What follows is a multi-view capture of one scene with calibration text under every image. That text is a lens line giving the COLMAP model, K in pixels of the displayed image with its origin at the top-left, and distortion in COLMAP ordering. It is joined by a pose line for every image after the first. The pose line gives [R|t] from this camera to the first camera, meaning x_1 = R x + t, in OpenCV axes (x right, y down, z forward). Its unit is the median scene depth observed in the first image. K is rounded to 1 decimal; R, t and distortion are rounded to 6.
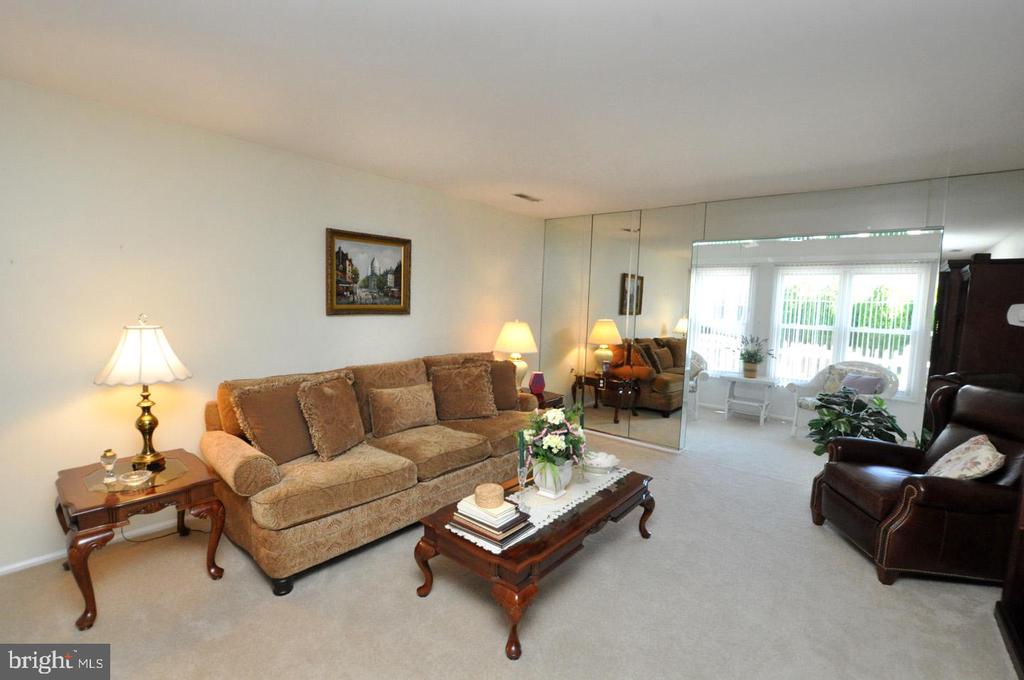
lens RADIAL K [[448.6, 0, 512.4], [0, 448.6, 337.7], [0, 0, 1]] dist [-0.033341, 0.002945]
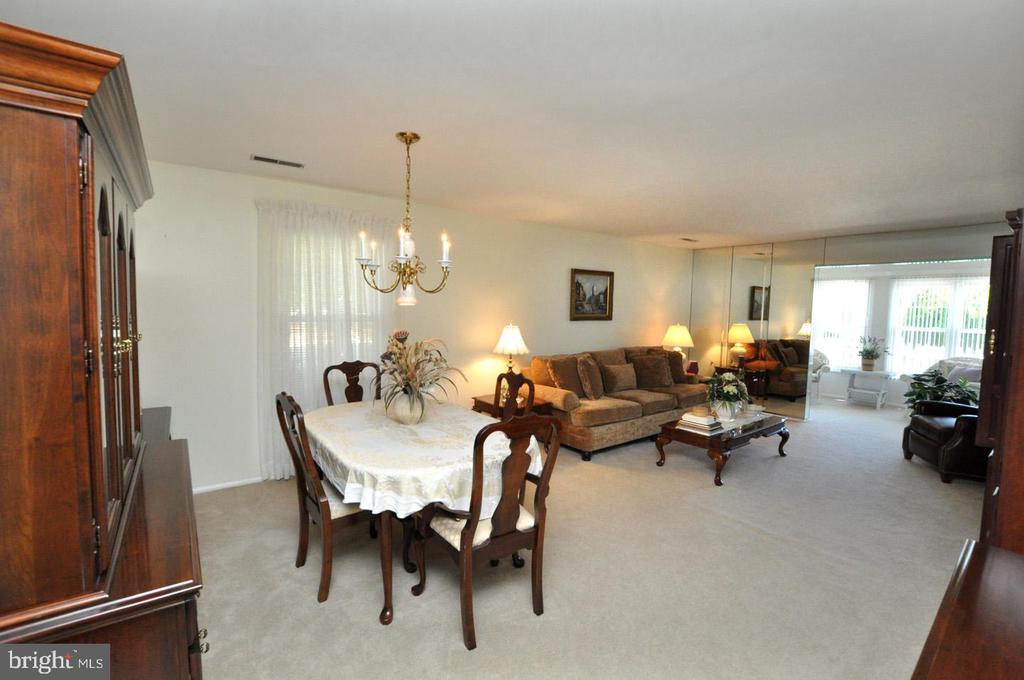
lens RADIAL K [[448.6, 0, 513.1], [0, 448.6, 340.9], [0, 0, 1]] dist [-0.033341, 0.002945]
pose [[0.976058, 0.002743, -0.217491, -0.227534], [-0.004560, 0.999959, -0.007852, 0.032633], [0.217461, 0.008656, 0.976031, -0.580047]]
